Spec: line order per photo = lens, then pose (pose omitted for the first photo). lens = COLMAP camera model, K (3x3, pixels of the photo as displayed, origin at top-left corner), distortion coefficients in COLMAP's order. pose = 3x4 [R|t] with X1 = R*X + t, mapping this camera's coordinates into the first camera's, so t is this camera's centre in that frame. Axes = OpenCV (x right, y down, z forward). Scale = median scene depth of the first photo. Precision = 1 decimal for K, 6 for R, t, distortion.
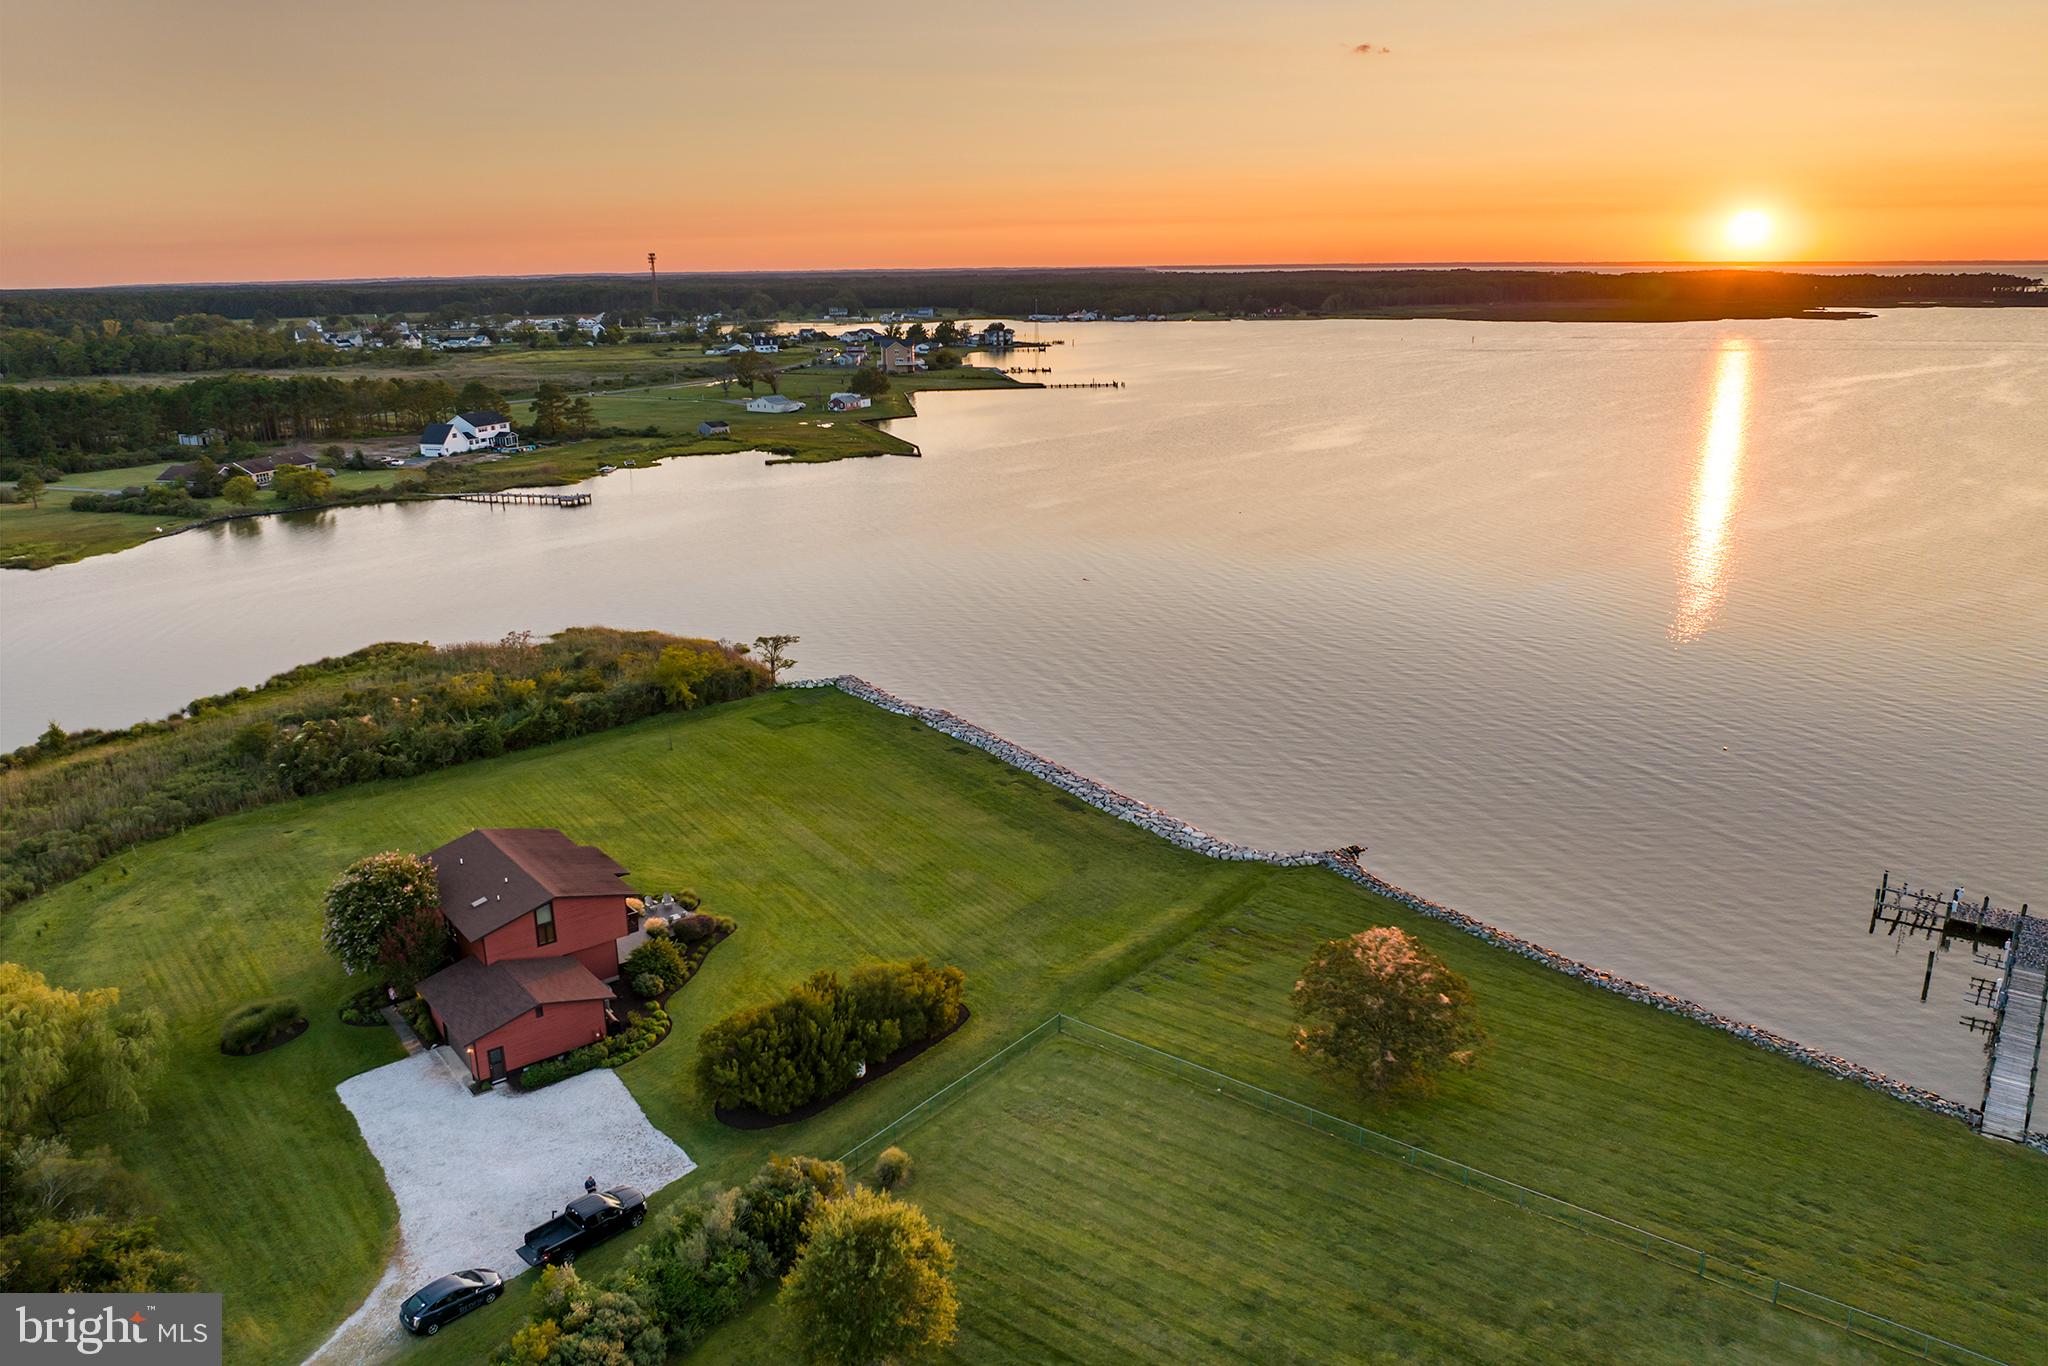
lens RADIAL K [[1425.0, 0, 1018.8], [0, 1425.0, 673.9], [0, 0, 1]] dist [-0.017450, -0.036282]
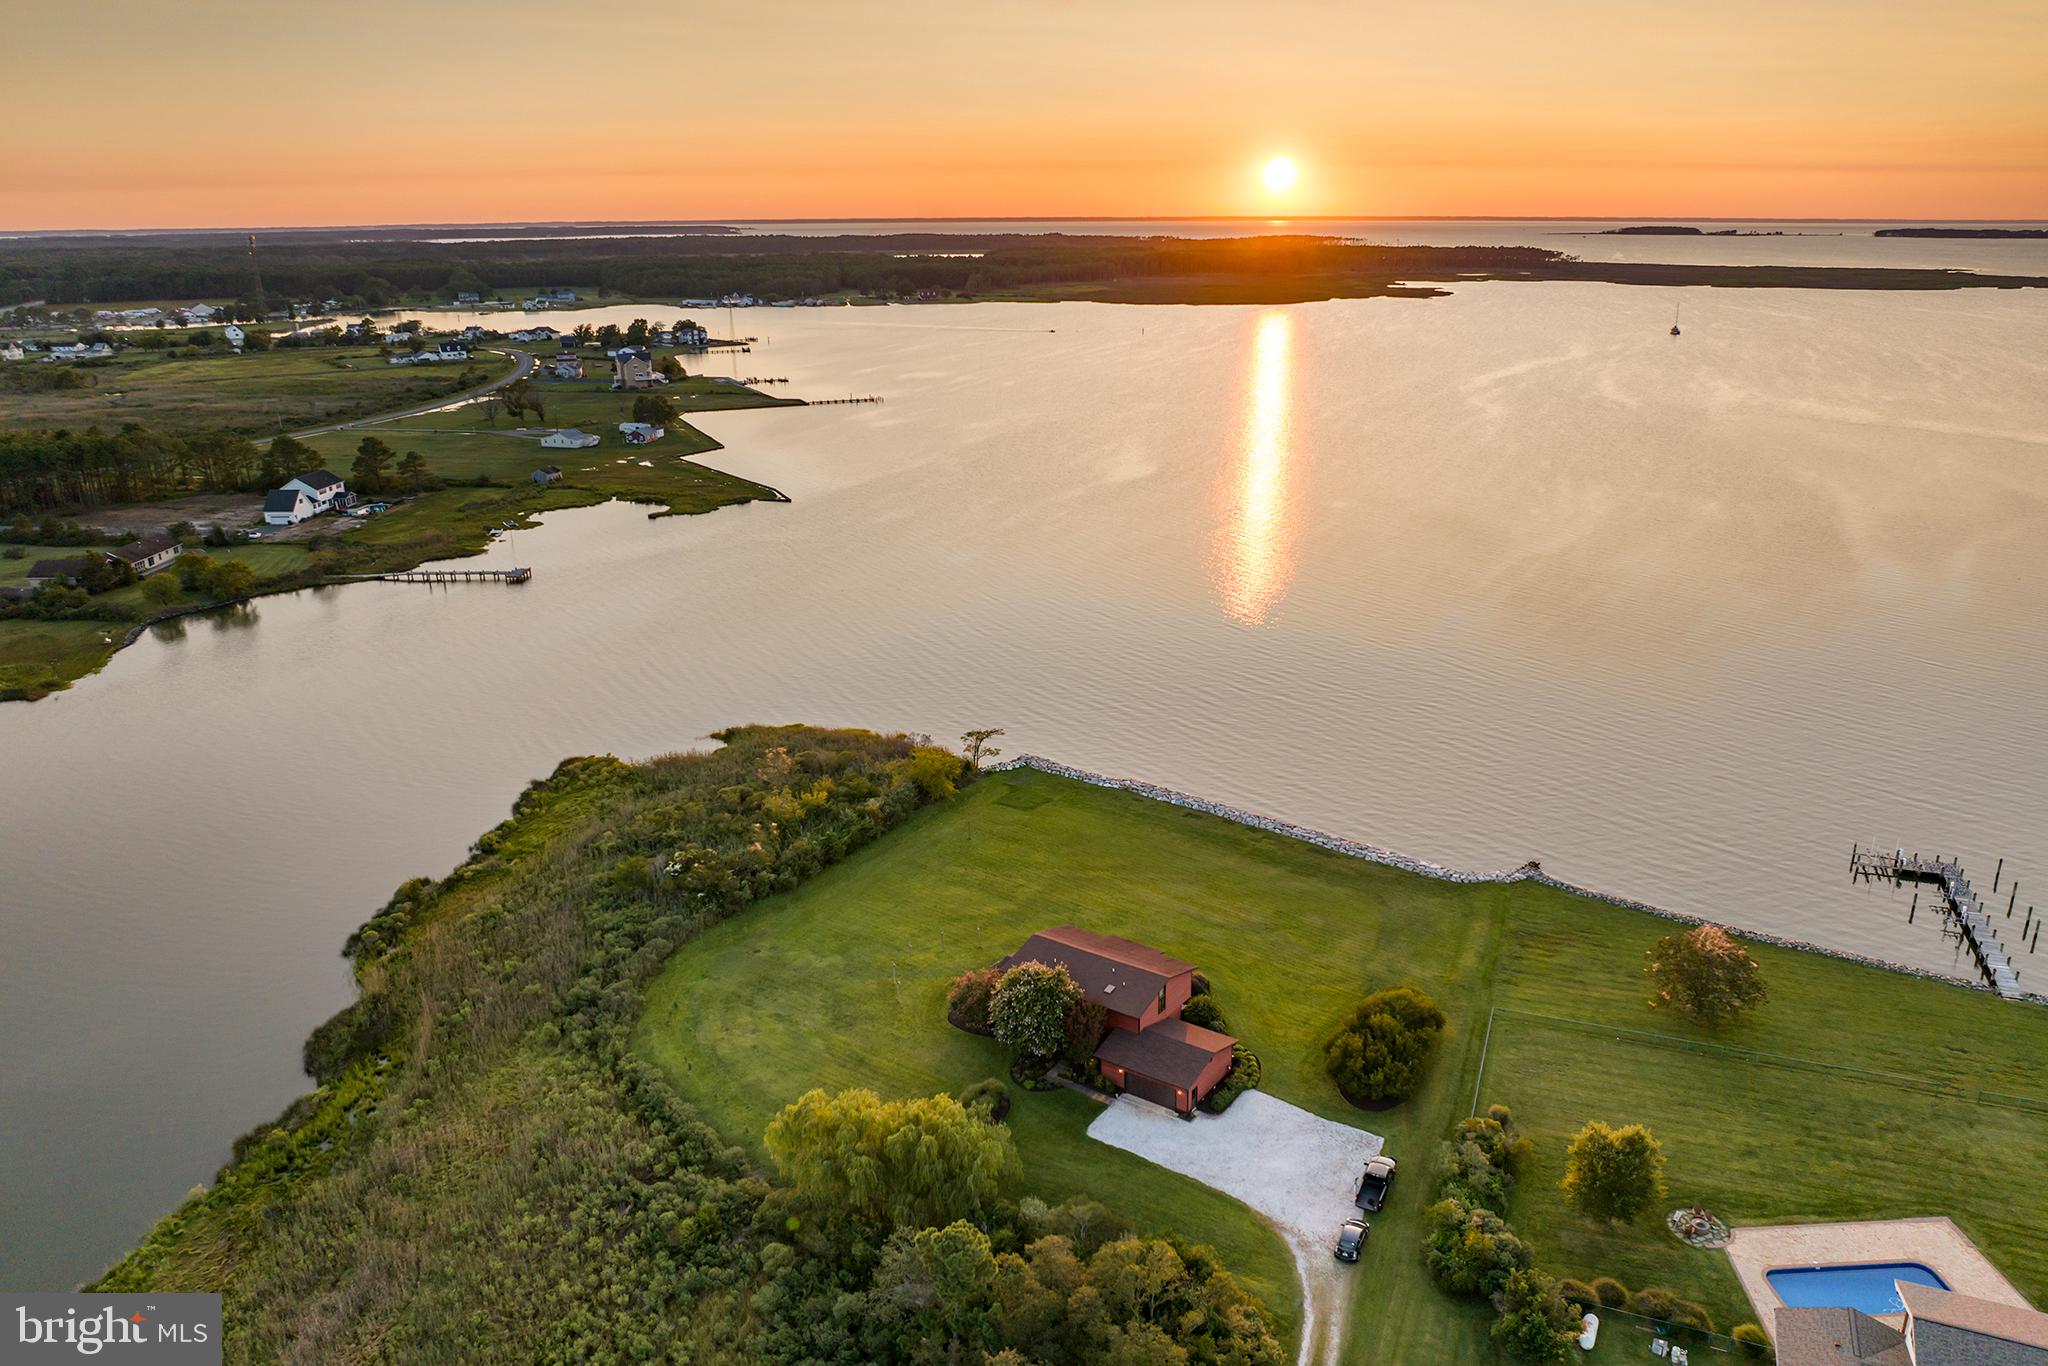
lens RADIAL K [[1425.0, 0, 1018.8], [0, 1425.0, 673.9], [0, 0, 1]] dist [-0.017450, -0.036282]
pose [[0.958995, -0.083658, 0.270796, -0.273171], [0.075338, 0.996315, 0.040994, -0.071932], [-0.273228, -0.018912, 0.961763, -0.108733]]
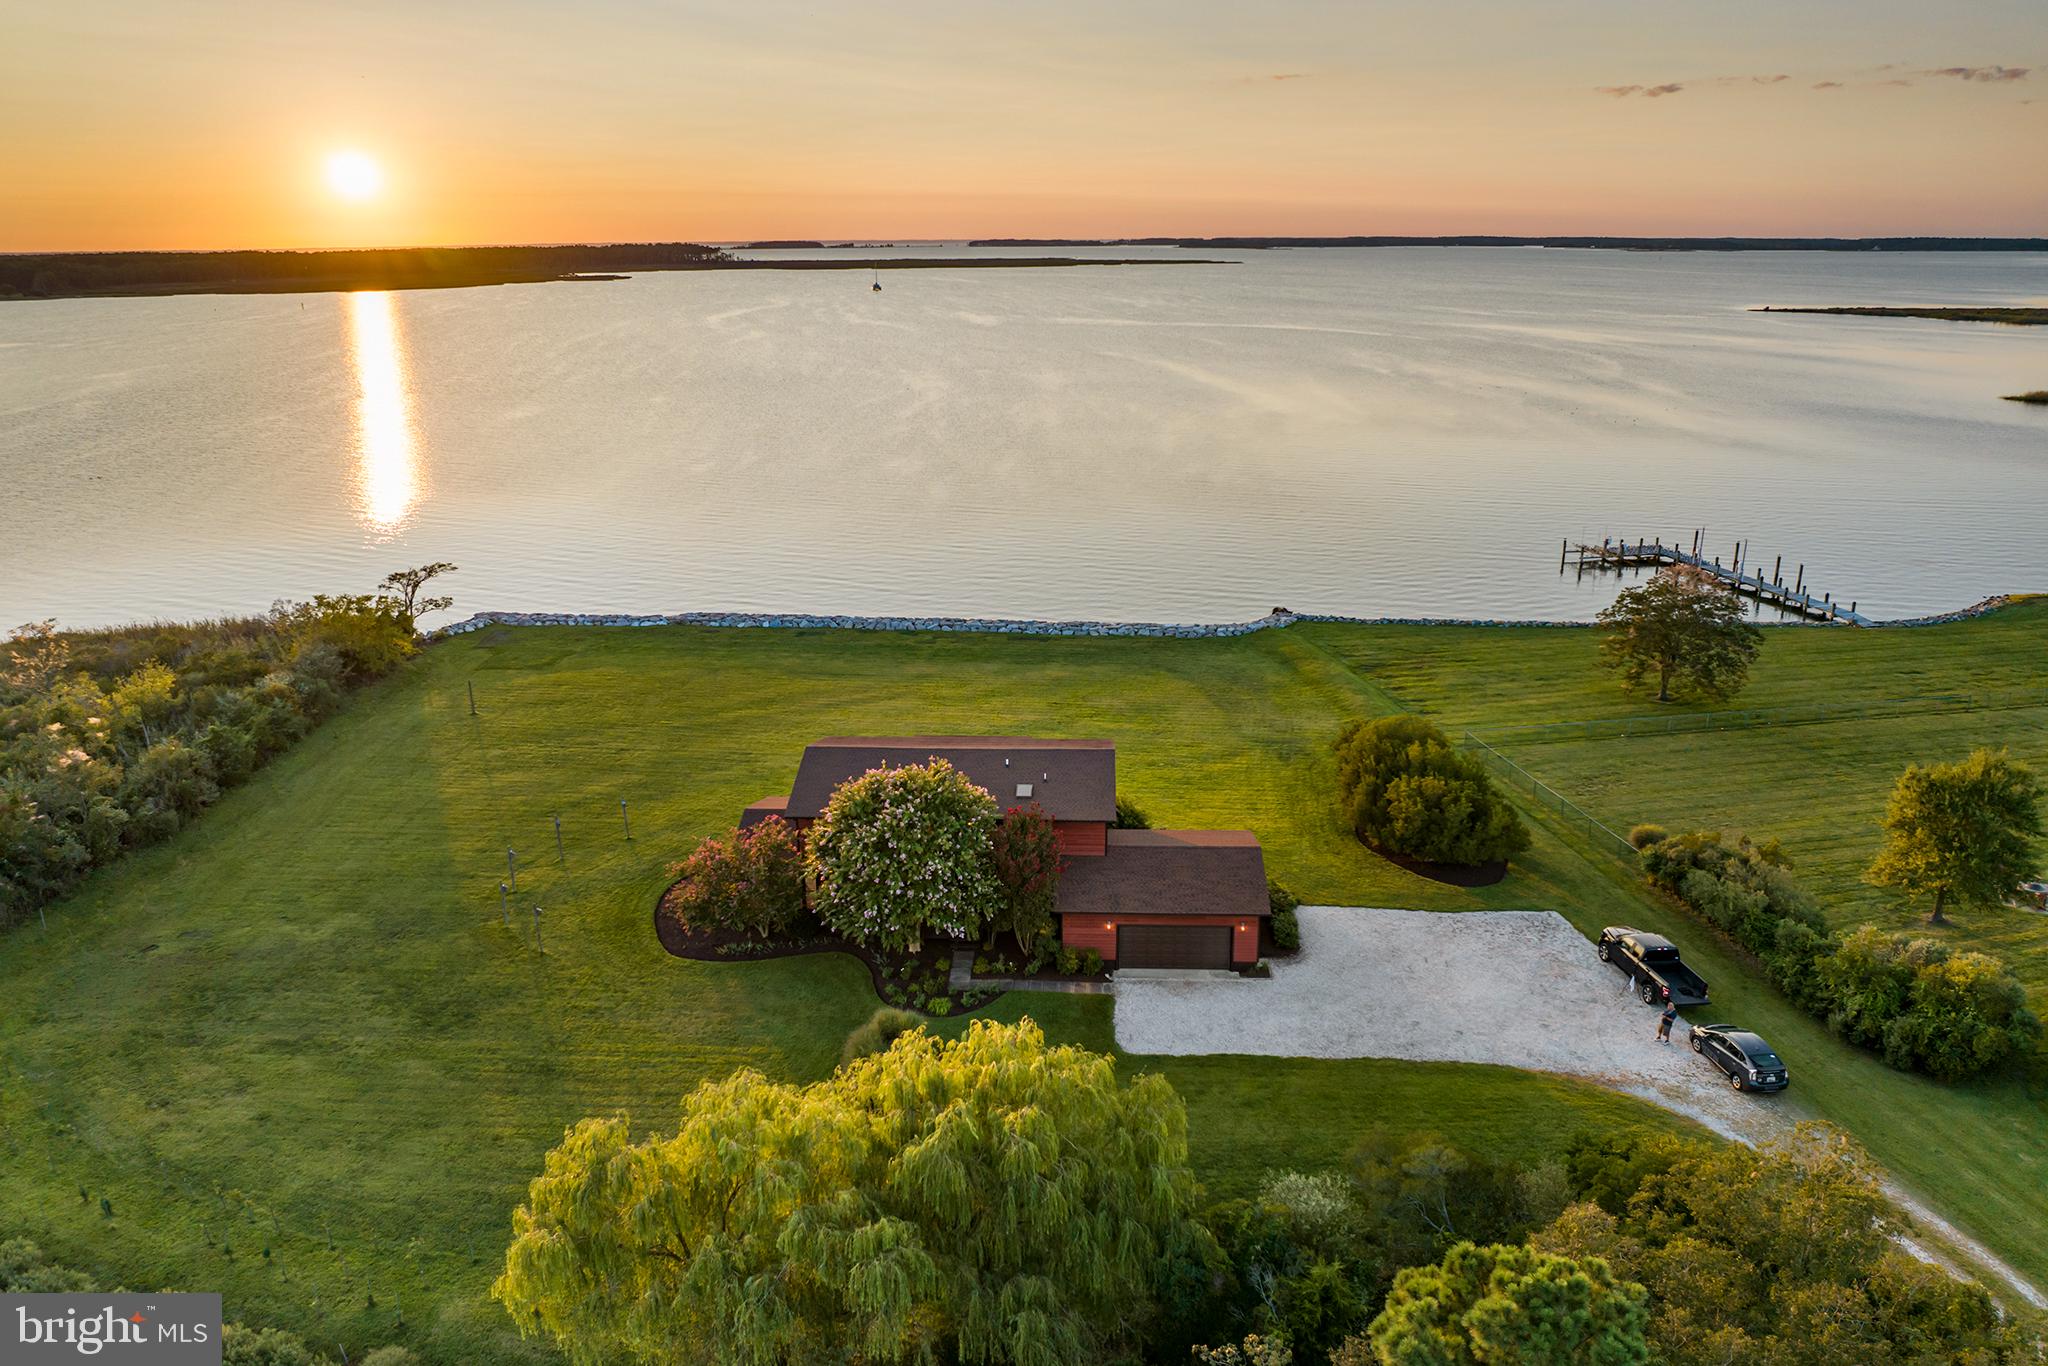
lens RADIAL K [[1416.9, 0, 1000.2], [0, 1416.9, 777.2], [0, 0, 1]] dist [-0.033137, -0.002794]
pose [[0.660905, -0.256552, 0.705256, -0.296021], [0.201798, 0.965893, 0.162258, 0.011544], [-0.722830, 0.035082, 0.690135, 0.170992]]
